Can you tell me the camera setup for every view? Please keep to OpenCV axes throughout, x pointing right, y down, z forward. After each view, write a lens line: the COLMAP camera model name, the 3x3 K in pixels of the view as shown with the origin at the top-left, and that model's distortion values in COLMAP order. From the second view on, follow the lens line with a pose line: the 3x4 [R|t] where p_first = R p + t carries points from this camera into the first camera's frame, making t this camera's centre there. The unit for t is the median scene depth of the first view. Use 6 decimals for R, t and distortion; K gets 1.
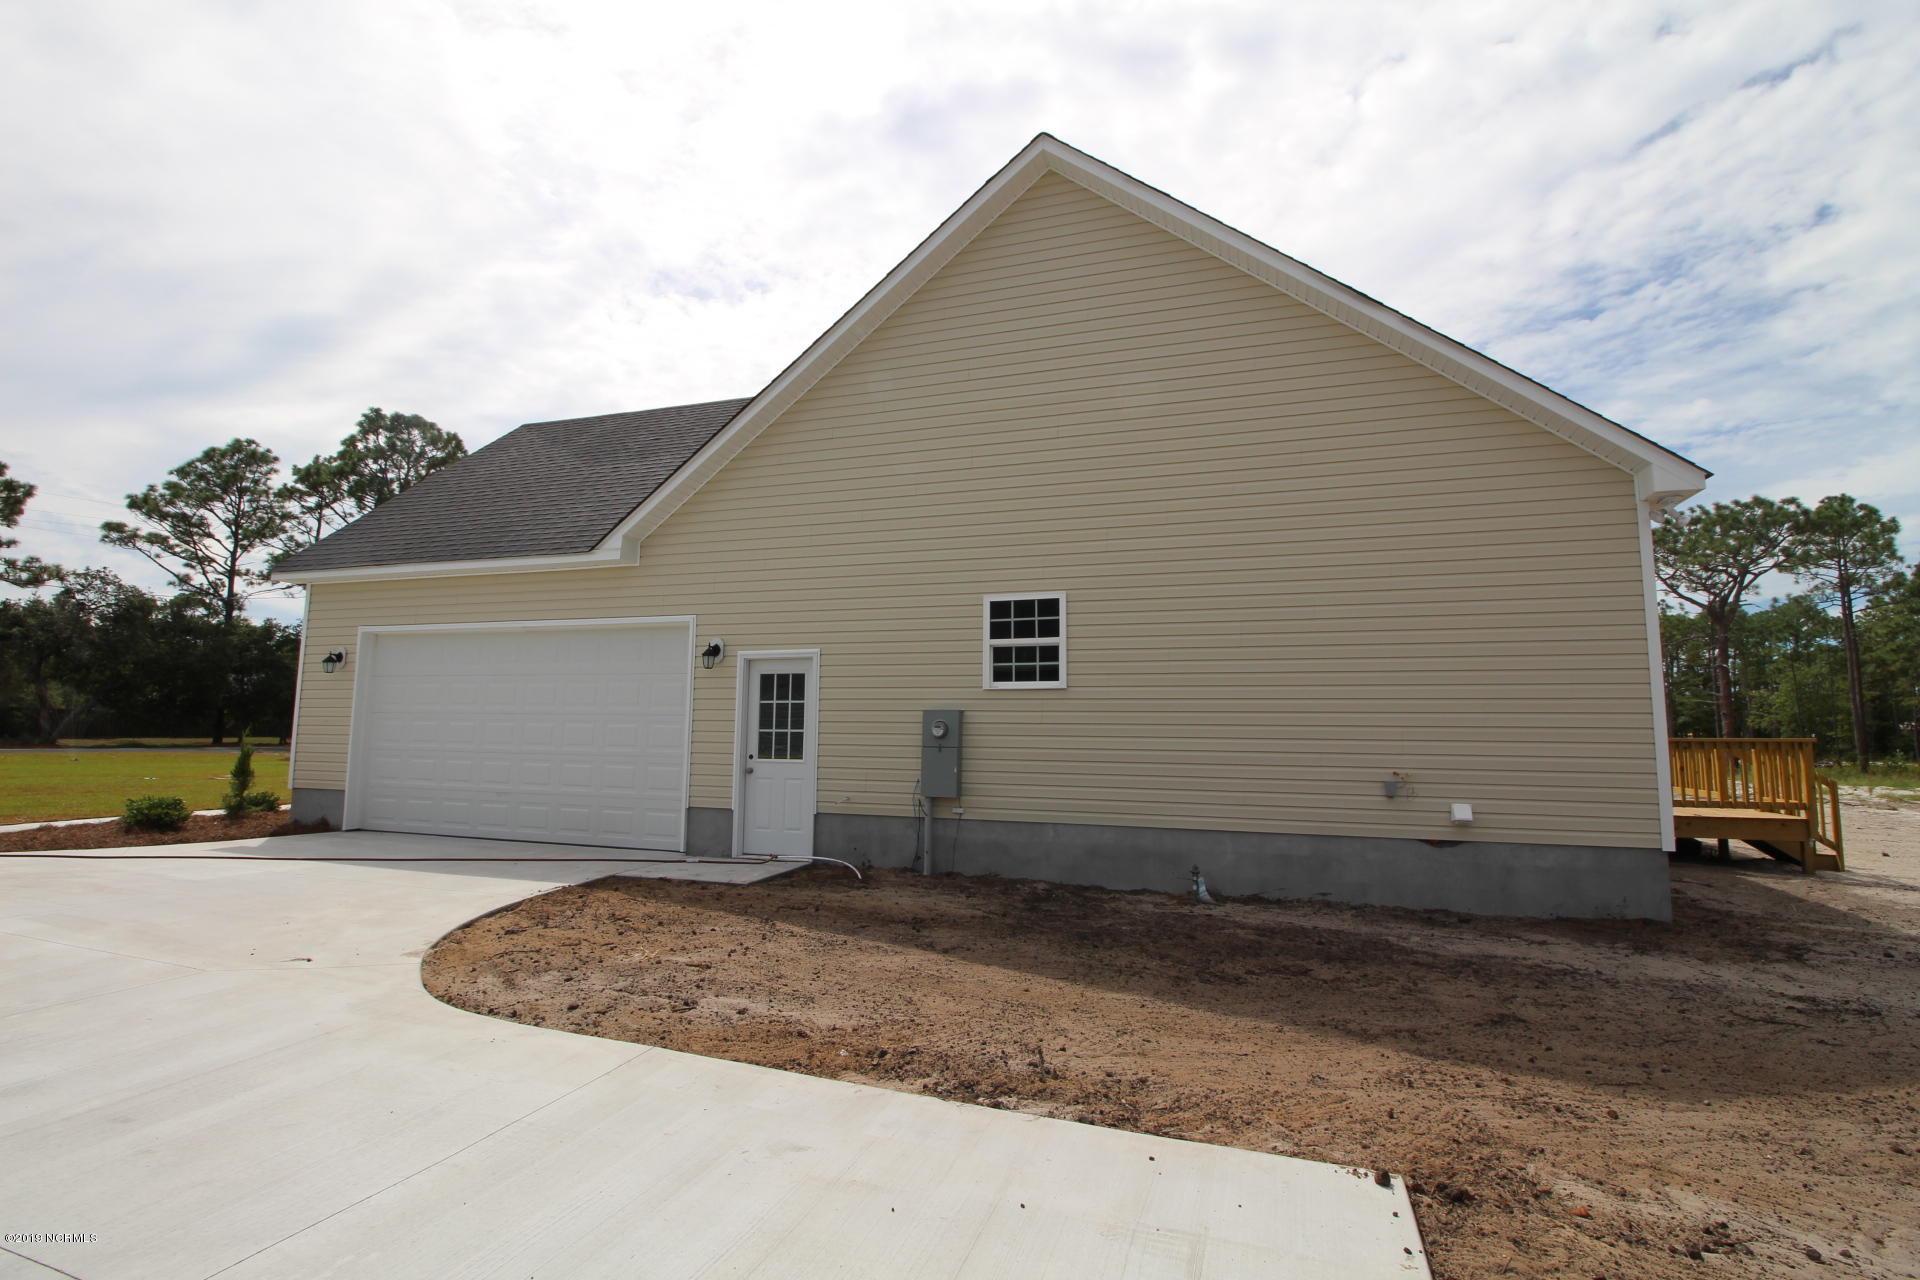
lens RADIAL K [[842.8, 0, 960.0], [0, 842.8, 640.0], [0, 0, 1]] dist [-0.023264, -0.000385]
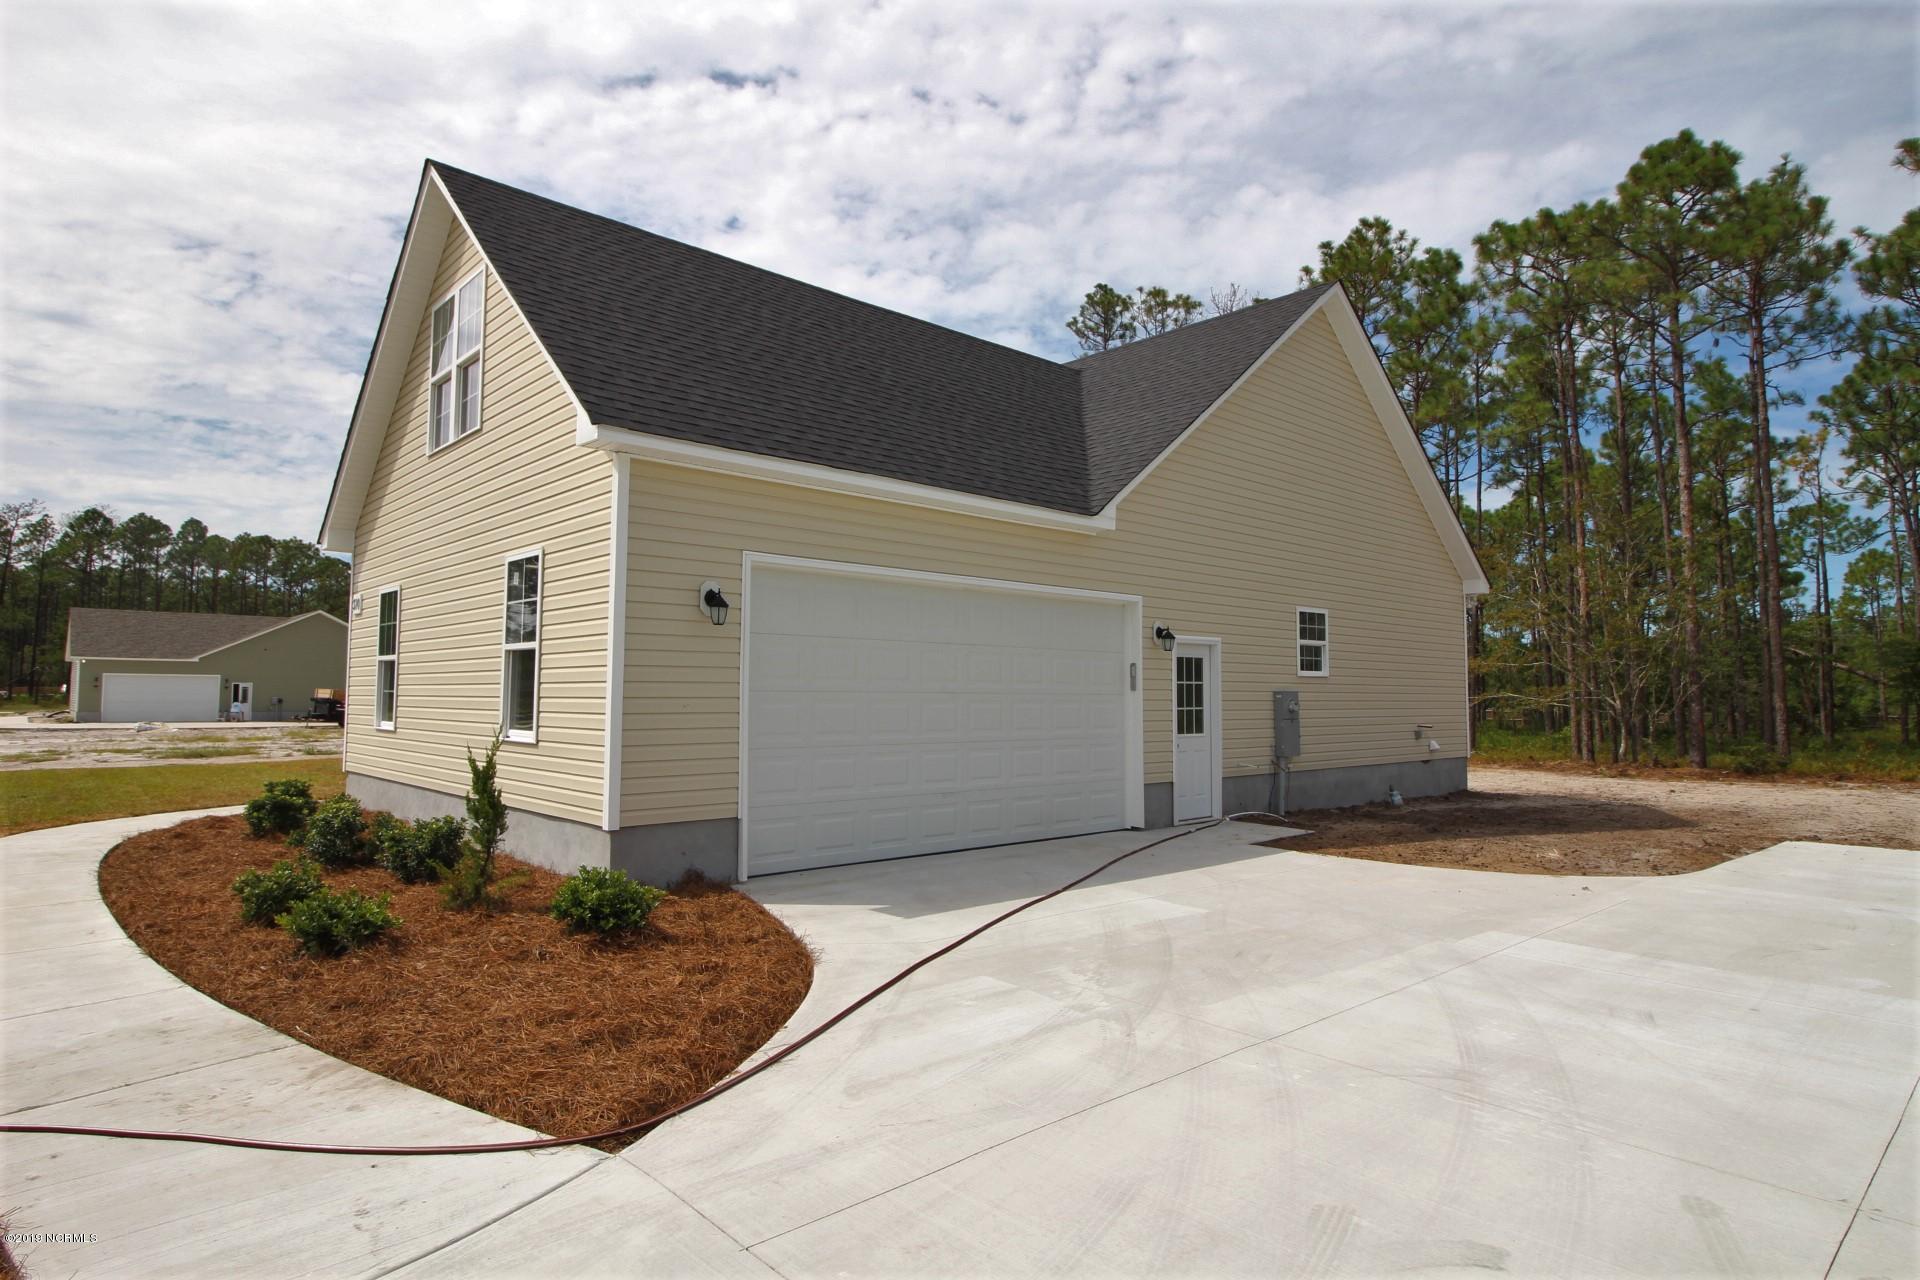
lens RADIAL K [[1068.6, 0, 960.0], [0, 1068.6, 640.0], [0, 0, 1]] dist [-0.000704, -0.000118]
pose [[0.496888, 0.041565, 0.866819, -1.610930], [-0.084461, 0.996427, 0.000636, 0.042485], [-0.863695, -0.073528, 0.498623, 0.568093]]
